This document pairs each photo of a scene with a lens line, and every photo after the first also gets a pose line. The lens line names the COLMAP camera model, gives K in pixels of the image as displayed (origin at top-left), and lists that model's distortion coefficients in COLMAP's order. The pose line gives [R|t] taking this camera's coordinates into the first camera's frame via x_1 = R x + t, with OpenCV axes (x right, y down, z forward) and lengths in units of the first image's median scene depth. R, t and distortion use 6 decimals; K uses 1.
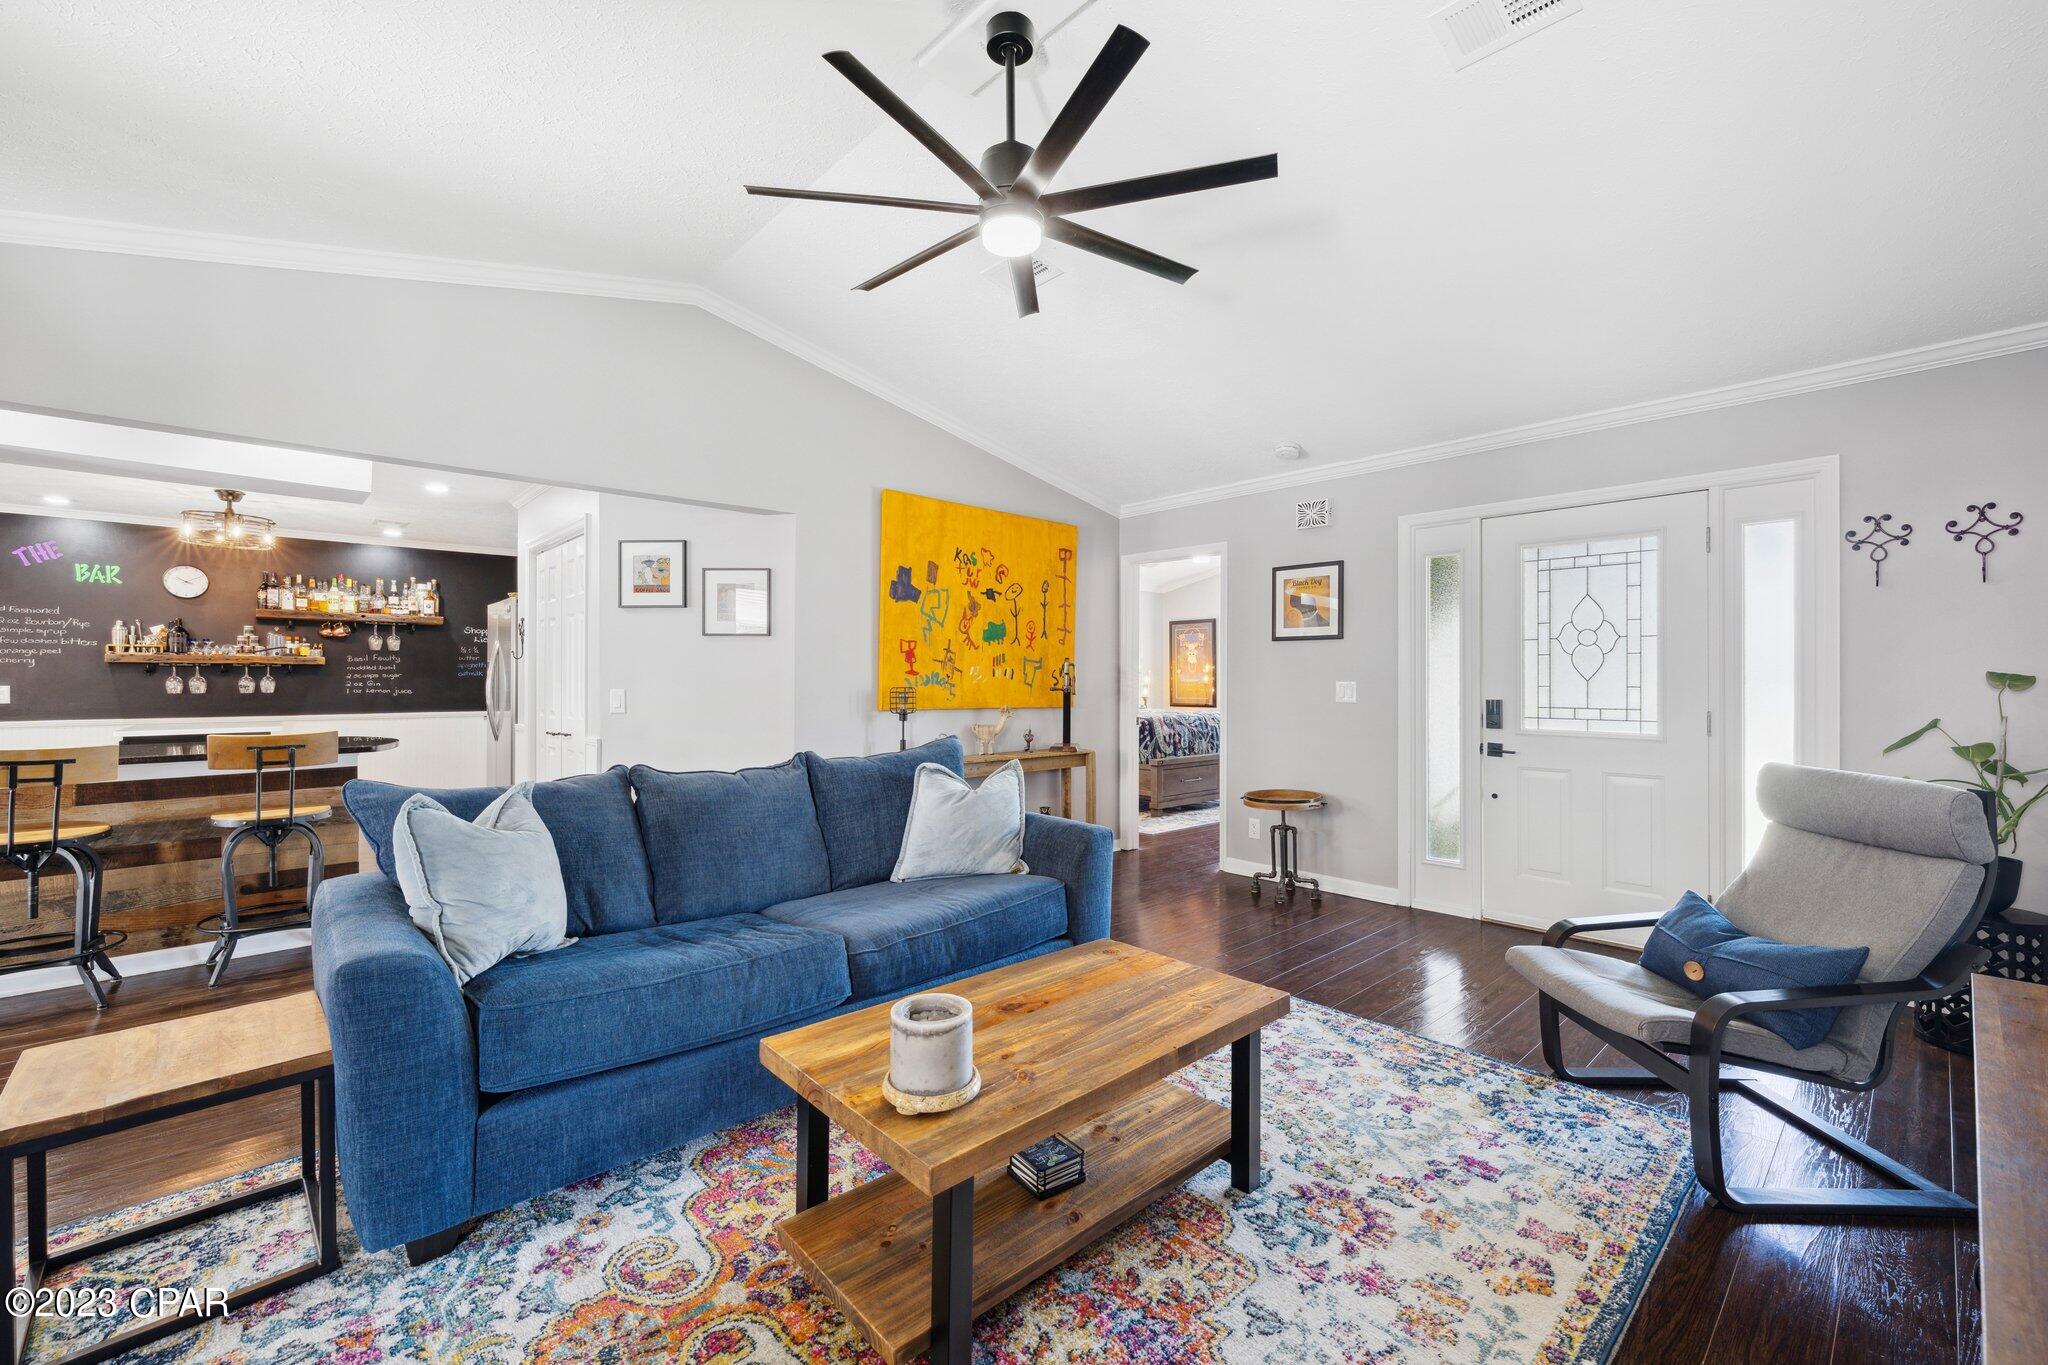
lens RADIAL K [[836.2, 0, 1023.4], [0, 836.2, 673.3], [0, 0, 1]] dist [-0.000827, -0.000110]
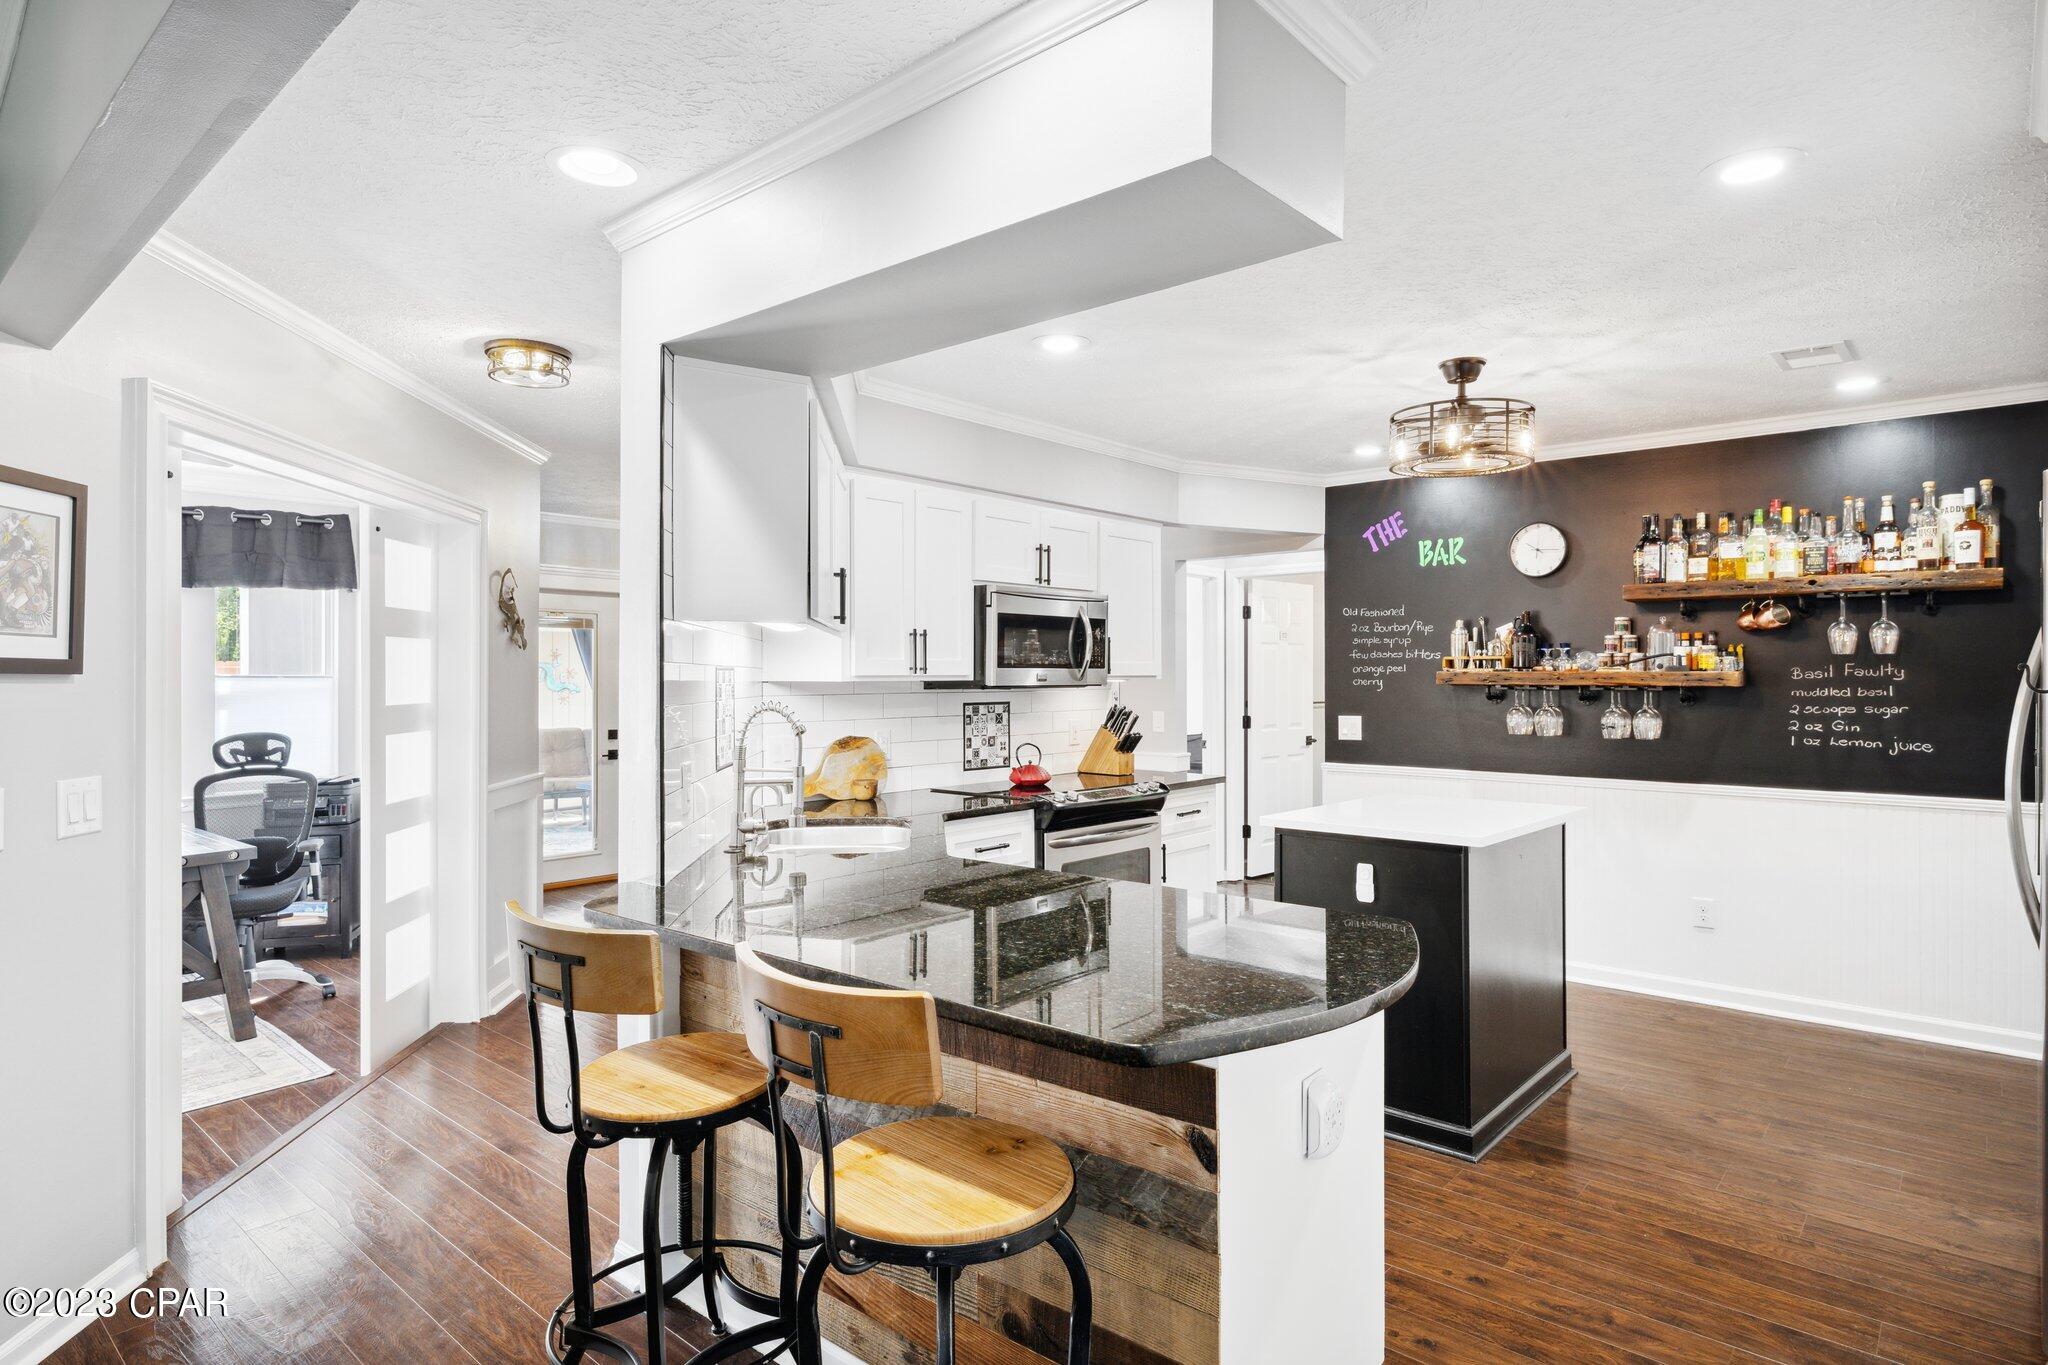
lens RADIAL K [[1105.6, 0, 1027.8], [0, 1105.6, 673.7], [0, 0, 1]] dist [0.000533, -0.000398]
pose [[0.106720, -0.002162, -0.994287, -0.260293], [0.006368, 0.999979, -0.001491, -0.022413], [0.994269, -0.006173, 0.106731, 0.576616]]
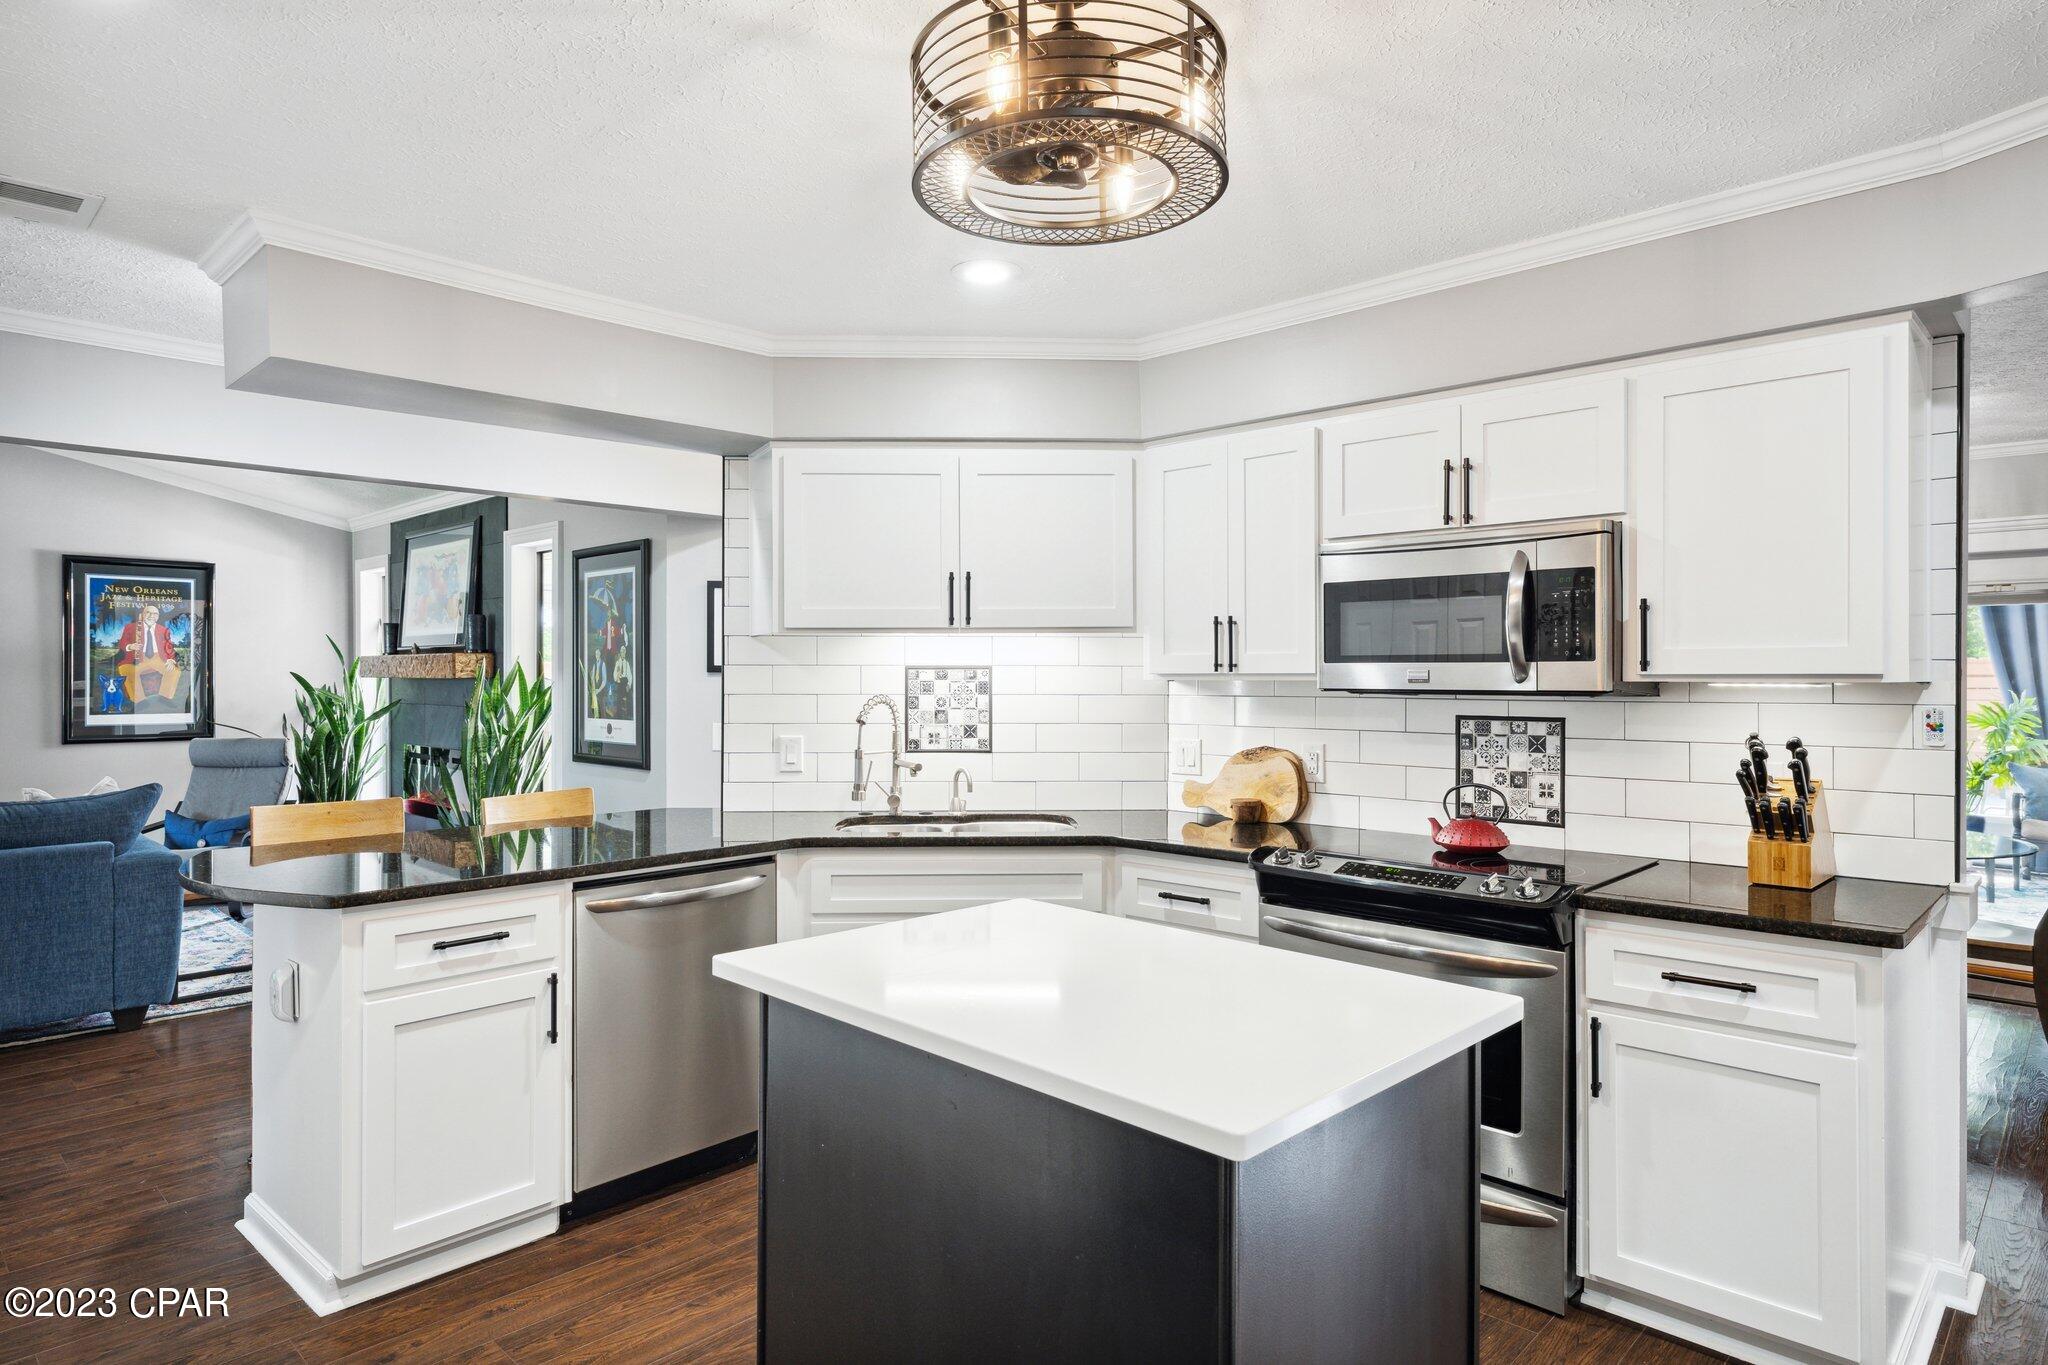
lens RADIAL K [[1165.5, 0, 1031.1], [0, 1165.5, 674.2], [0, 0, 1]] dist [-0.018263, -0.000666]
pose [[-0.997783, -0.001067, -0.066537, -0.808095], [-0.000671, 0.999982, -0.005964, -0.019133], [0.066542, -0.005906, -0.997766, 1.148380]]
